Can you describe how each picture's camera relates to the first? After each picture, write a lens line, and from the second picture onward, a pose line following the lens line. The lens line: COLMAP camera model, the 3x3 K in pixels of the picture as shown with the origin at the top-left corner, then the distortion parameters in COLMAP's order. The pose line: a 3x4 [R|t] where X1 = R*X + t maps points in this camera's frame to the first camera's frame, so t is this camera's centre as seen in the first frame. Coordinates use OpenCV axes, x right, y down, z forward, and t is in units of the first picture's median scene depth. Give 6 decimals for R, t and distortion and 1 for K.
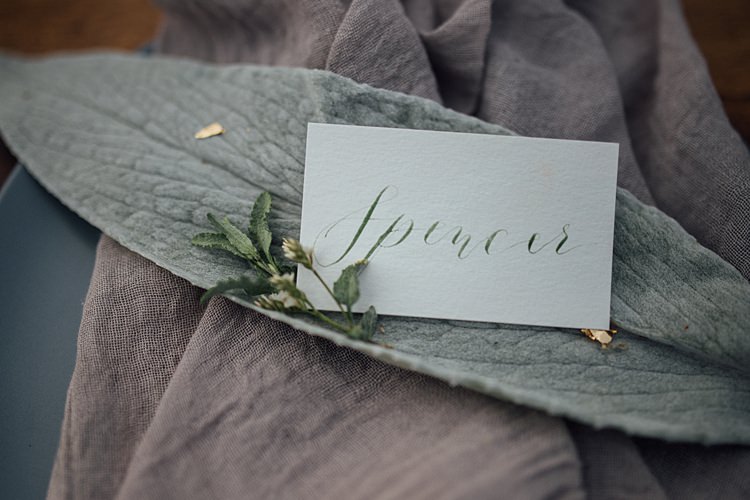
lens RADIAL K [[701.8, 0, 371.4], [0, 701.8, 253.0], [0, 0, 1]] dist [-0.001510, 0.000000]
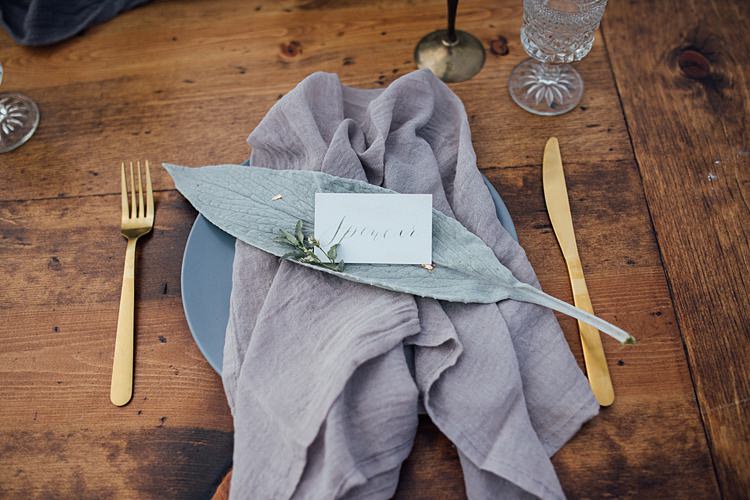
lens RADIAL K [[701.8, 0, 378.0], [0, 701.8, 248.5], [0, 0, 1]] dist [-0.001510, 0.000000]
pose [[0.998592, -0.052124, -0.009842, 0.163391], [0.051577, 0.997448, -0.049376, 0.168401], [0.012391, 0.048799, 0.998732, -1.653222]]
